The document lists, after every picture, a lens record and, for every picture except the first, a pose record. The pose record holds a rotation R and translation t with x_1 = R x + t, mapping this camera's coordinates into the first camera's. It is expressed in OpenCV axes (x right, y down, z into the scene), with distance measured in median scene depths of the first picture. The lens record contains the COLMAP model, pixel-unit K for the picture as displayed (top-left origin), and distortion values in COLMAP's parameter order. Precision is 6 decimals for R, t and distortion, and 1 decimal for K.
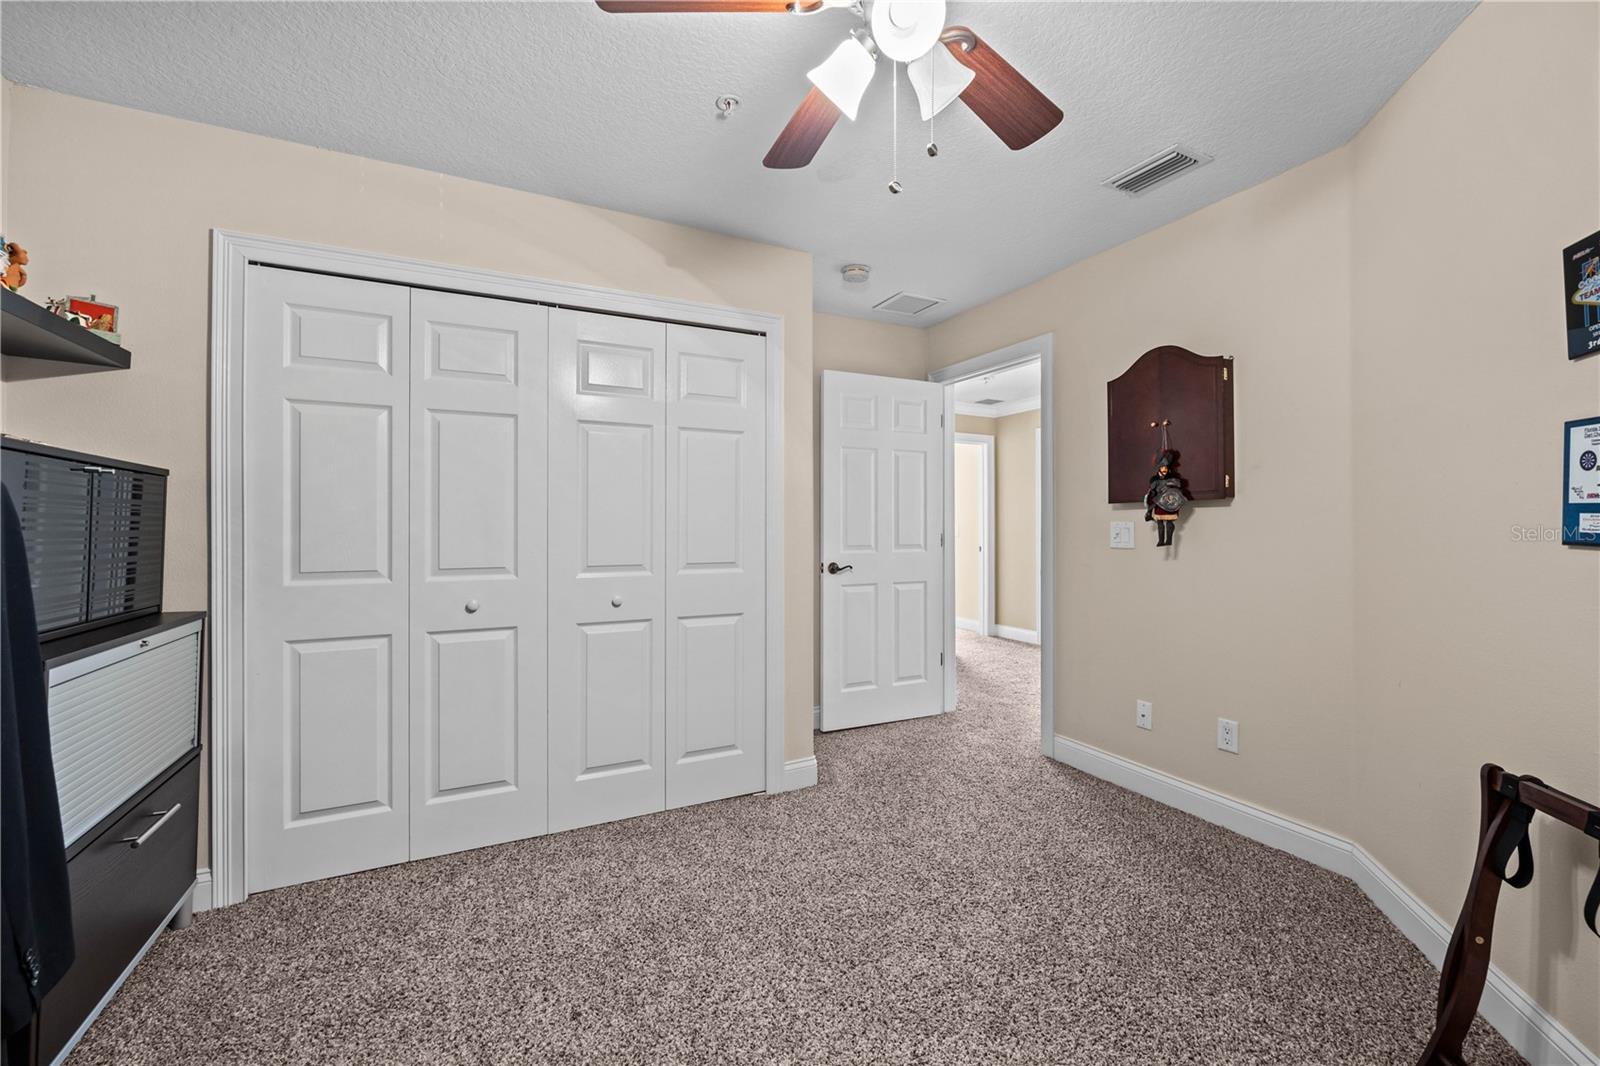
lens RADIAL K [[669.5, 0, 808.1], [0, 669.5, 530.9], [0, 0, 1]] dist [-0.000671, -0.000258]
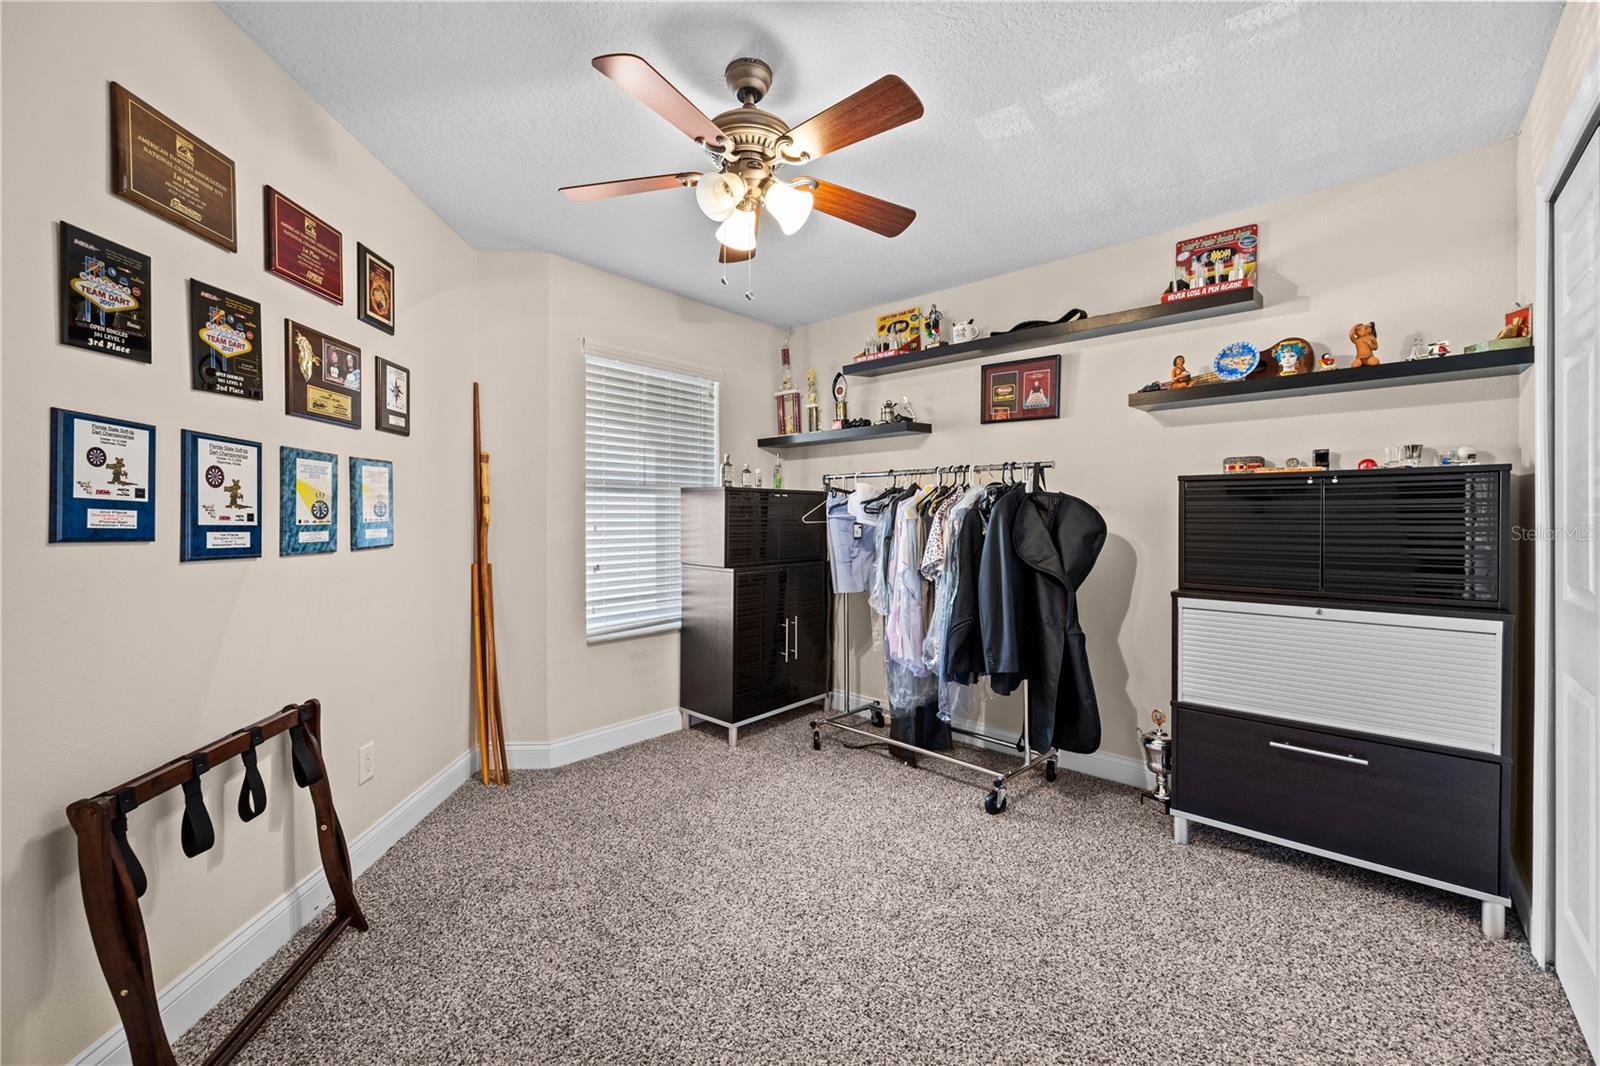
lens RADIAL K [[669.5, 0, 799.6], [0, 669.5, 523.1], [0, 0, 1]] dist [-0.000671, -0.000258]
pose [[-0.933097, 0.000971, -0.359622, 0.349630], [-0.003537, 0.999923, 0.011876, -0.013550], [0.359606, 0.012353, -0.933022, 1.517072]]
